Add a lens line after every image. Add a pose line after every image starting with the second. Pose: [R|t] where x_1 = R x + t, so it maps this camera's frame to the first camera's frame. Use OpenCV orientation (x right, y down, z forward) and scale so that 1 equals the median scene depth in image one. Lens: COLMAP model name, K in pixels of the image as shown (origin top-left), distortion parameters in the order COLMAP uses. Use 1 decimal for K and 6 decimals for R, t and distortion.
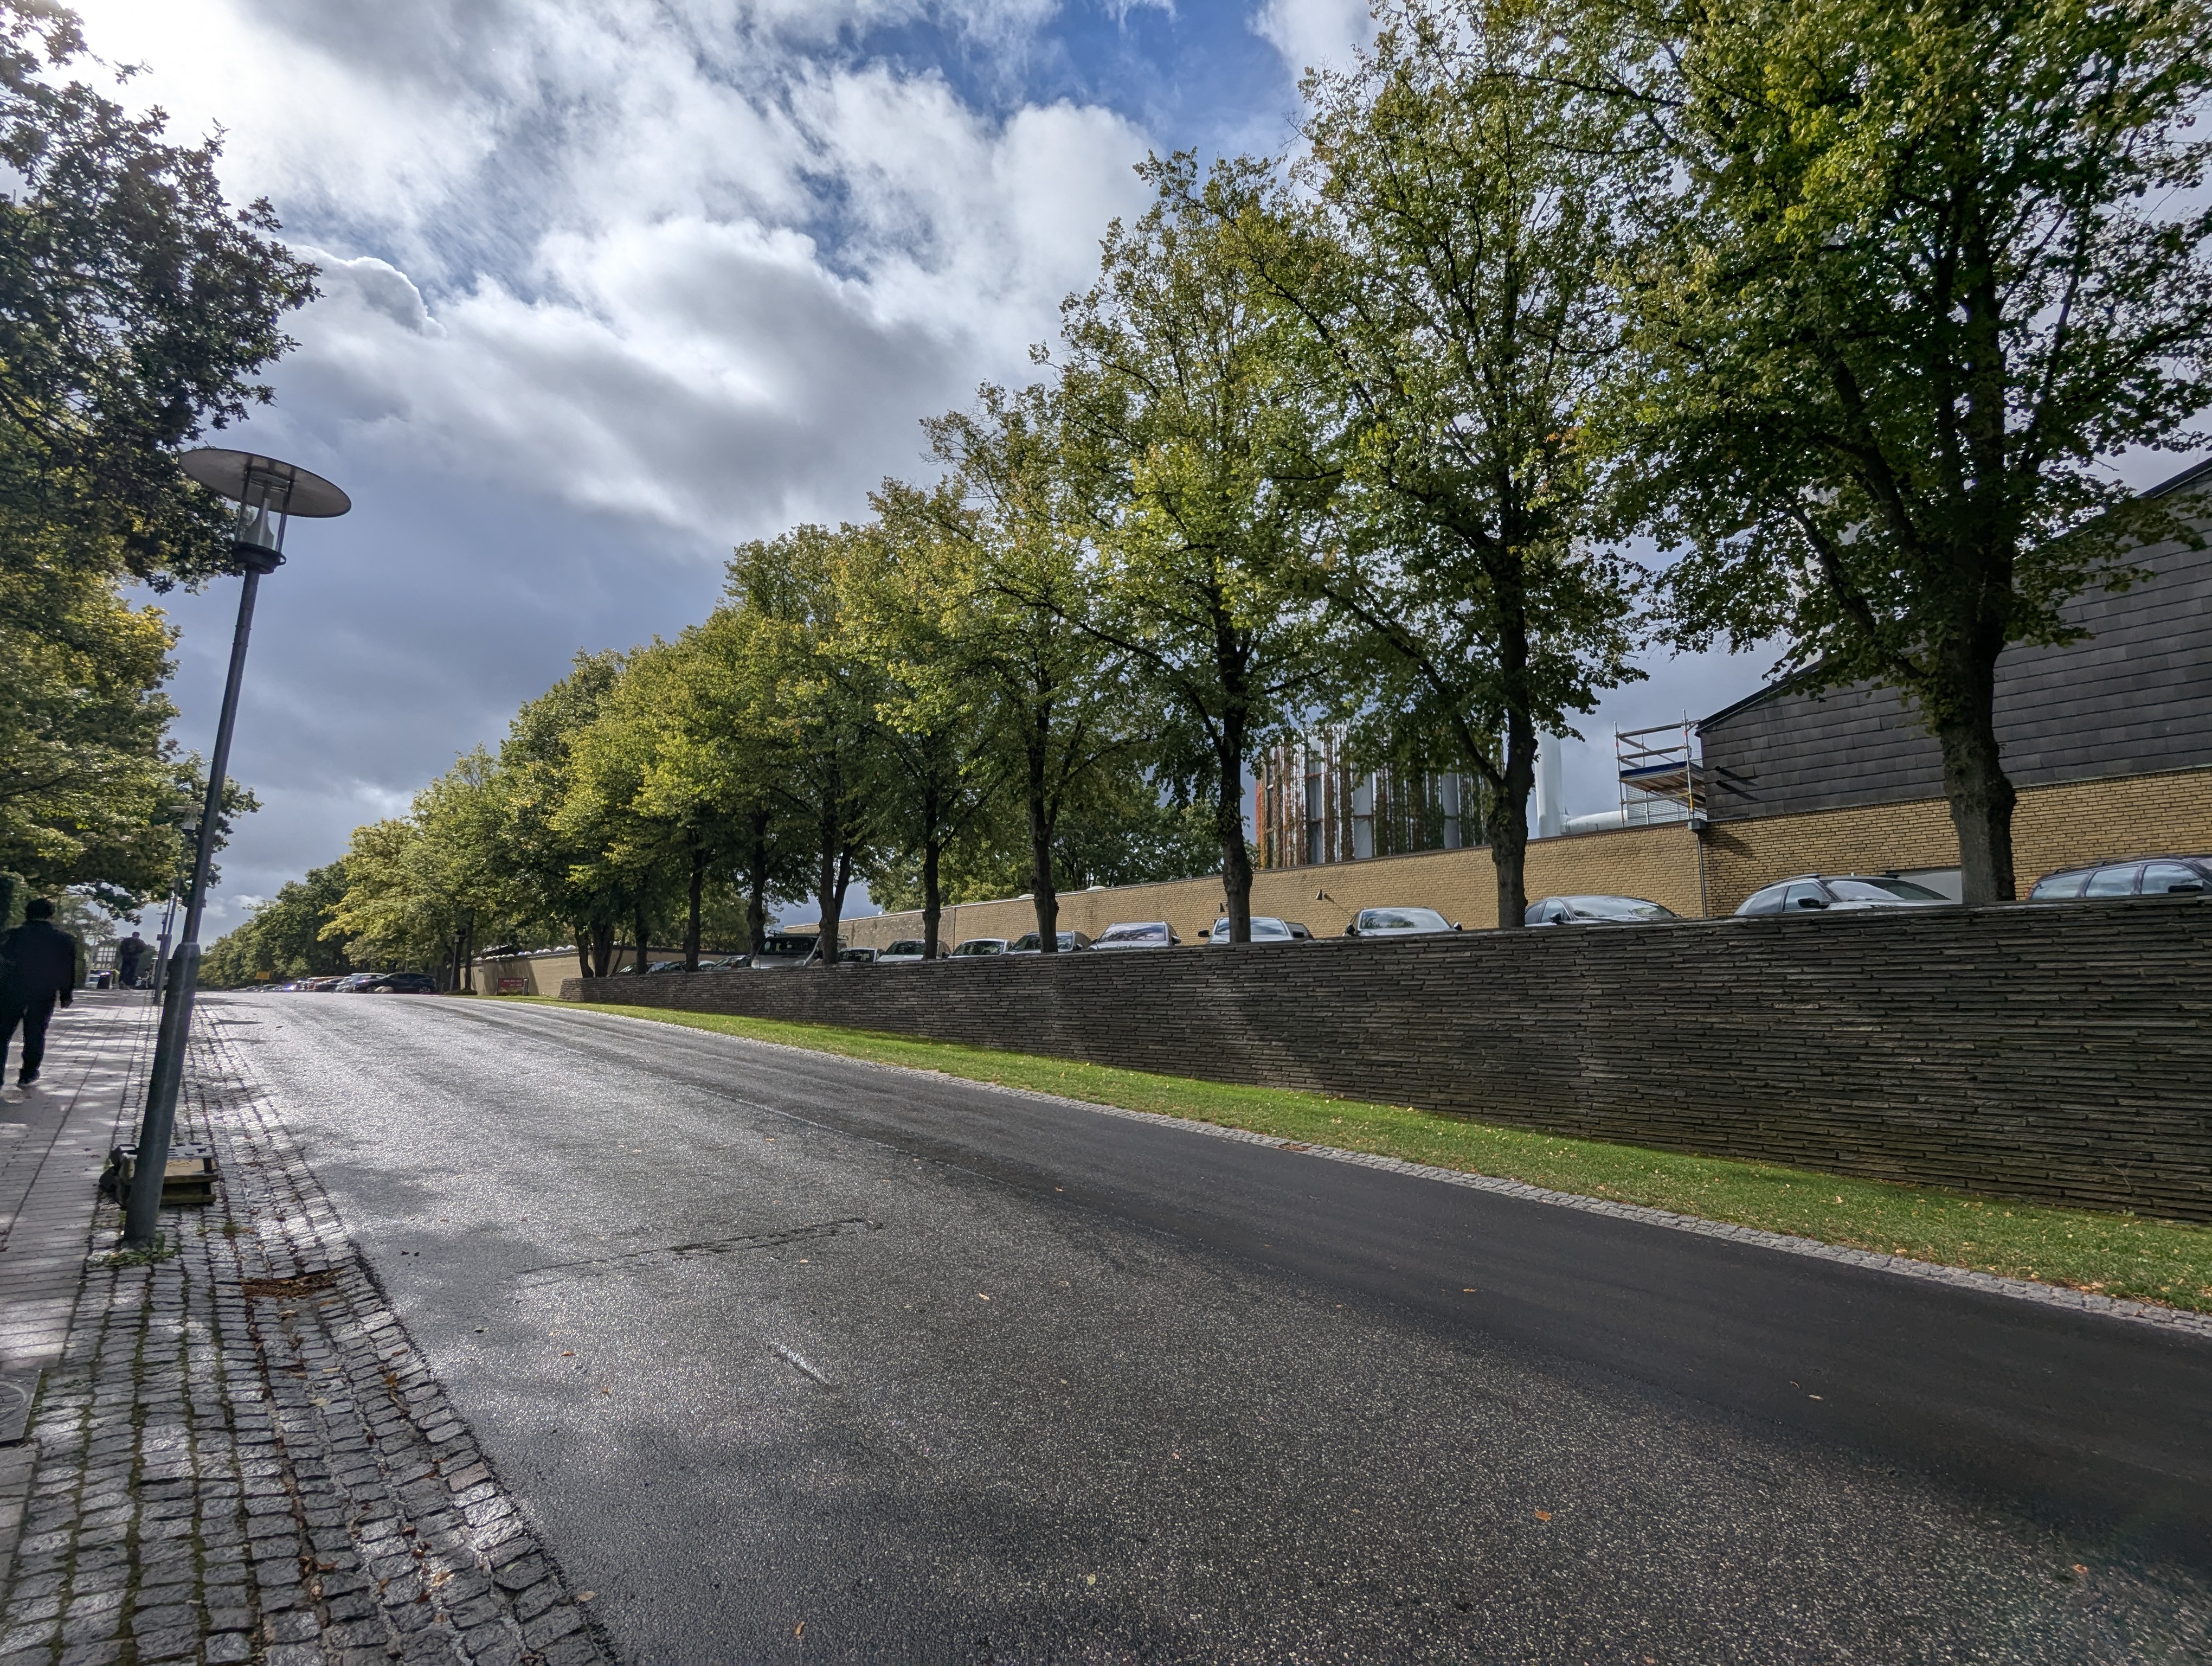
lens RADIAL K [[1036.6, 0, 1111.6], [0, 1036.6, 876.7], [0, 0, 1]] dist [0.010920, -0.011953]
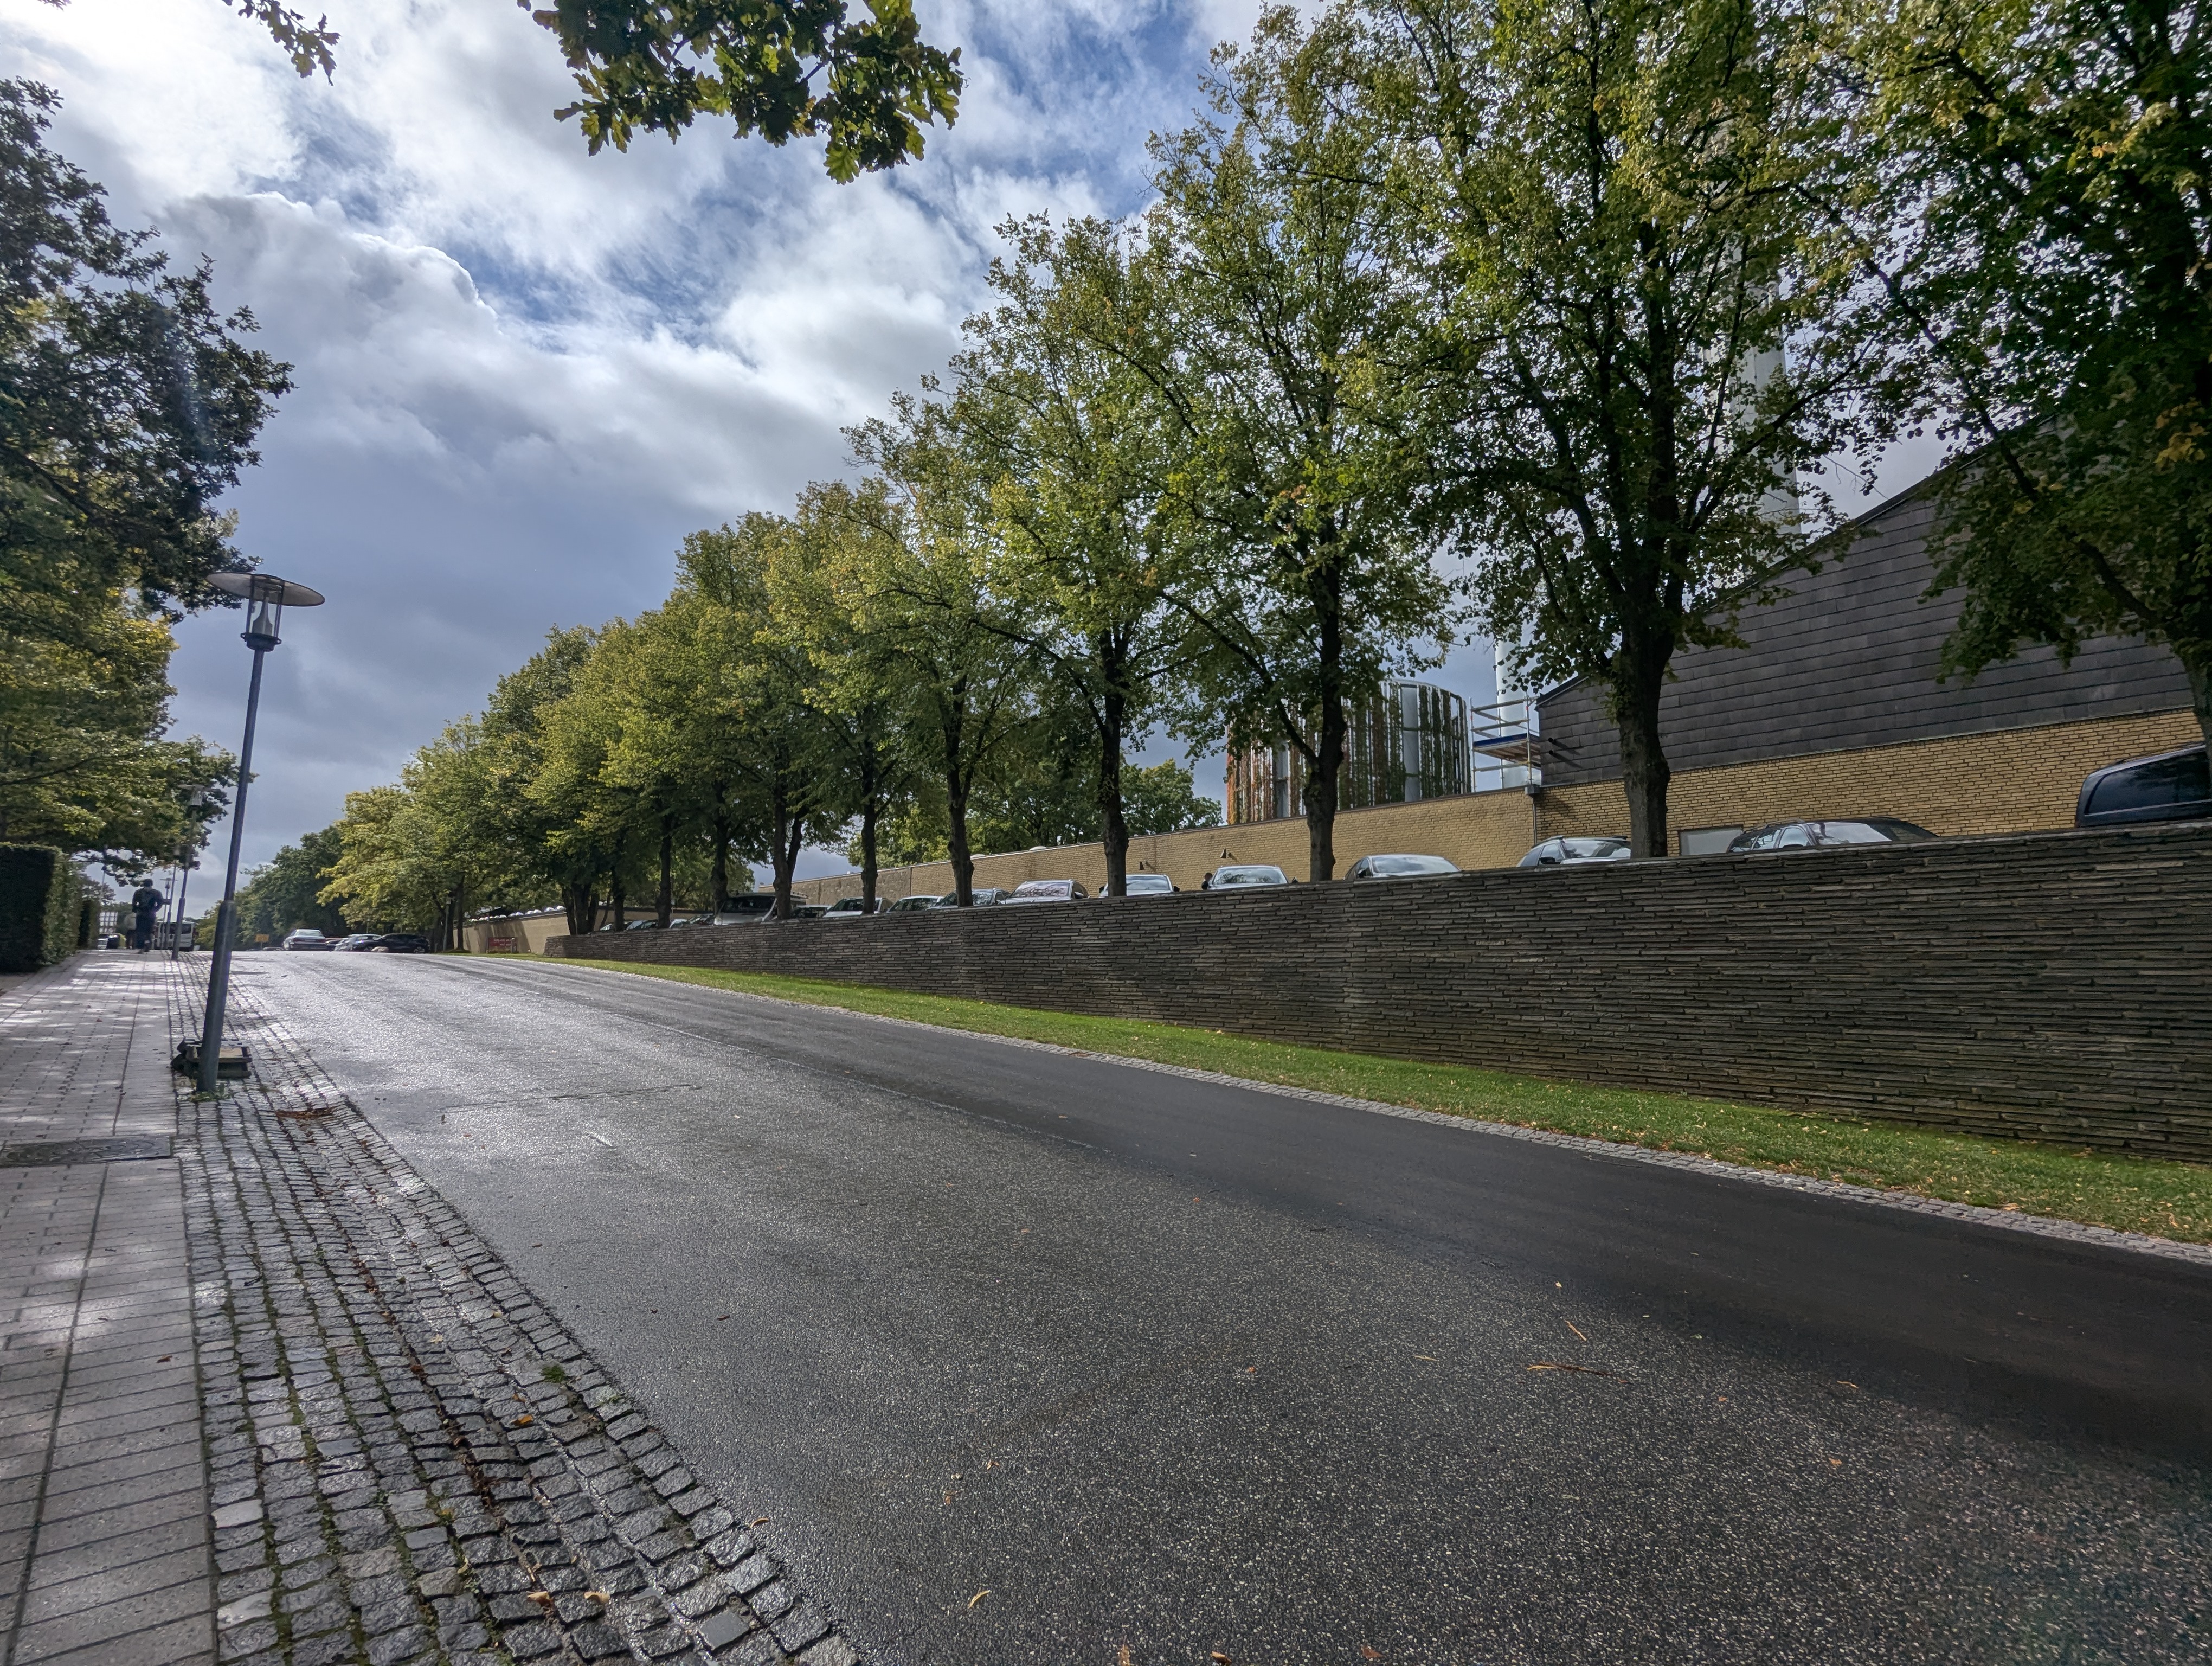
lens RADIAL K [[1036.6, 0, 1111.6], [0, 1036.6, 876.7], [0, 0, 1]] dist [0.010920, -0.011953]
pose [[0.999960, -0.008614, 0.002487, 0.097841], [0.008502, 0.999090, 0.041800, -0.006272], [-0.002844, -0.041778, 0.999123, -0.127167]]
